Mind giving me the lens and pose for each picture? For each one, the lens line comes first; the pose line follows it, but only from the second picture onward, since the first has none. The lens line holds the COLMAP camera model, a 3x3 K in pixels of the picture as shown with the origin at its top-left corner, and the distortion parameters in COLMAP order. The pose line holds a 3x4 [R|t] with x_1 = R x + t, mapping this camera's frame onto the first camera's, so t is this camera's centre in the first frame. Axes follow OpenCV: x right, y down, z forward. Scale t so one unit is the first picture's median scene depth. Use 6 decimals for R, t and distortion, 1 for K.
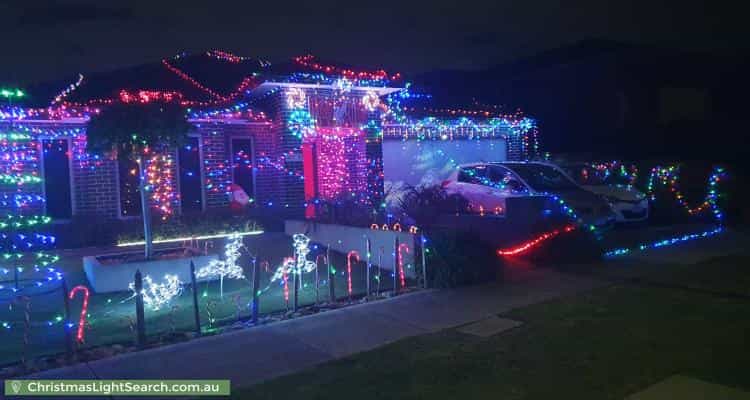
lens RADIAL K [[553.0, 0, 376.3], [0, 553.0, 199.0], [0, 0, 1]] dist [0.003977, -0.002941]
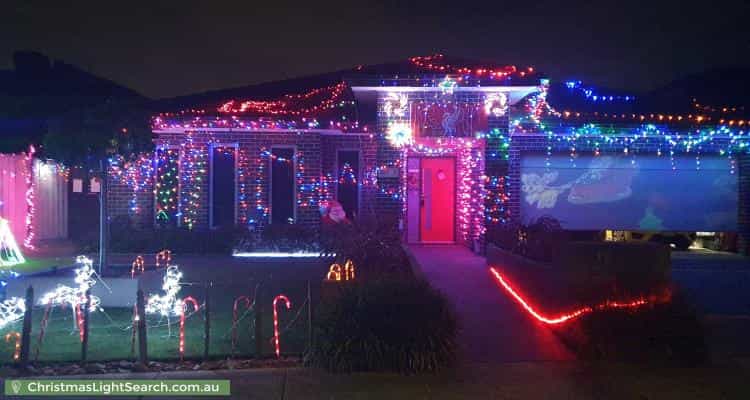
lens RADIAL K [[559.3, 0, 392.2], [0, 559.3, 201.2], [0, 0, 1]] dist [0.009922, -0.003046]
pose [[0.871855, 0.051473, -0.487052, 0.281735], [-0.064582, 0.997861, -0.010150, -0.022107], [0.485488, 0.040304, 0.873314, 0.242469]]
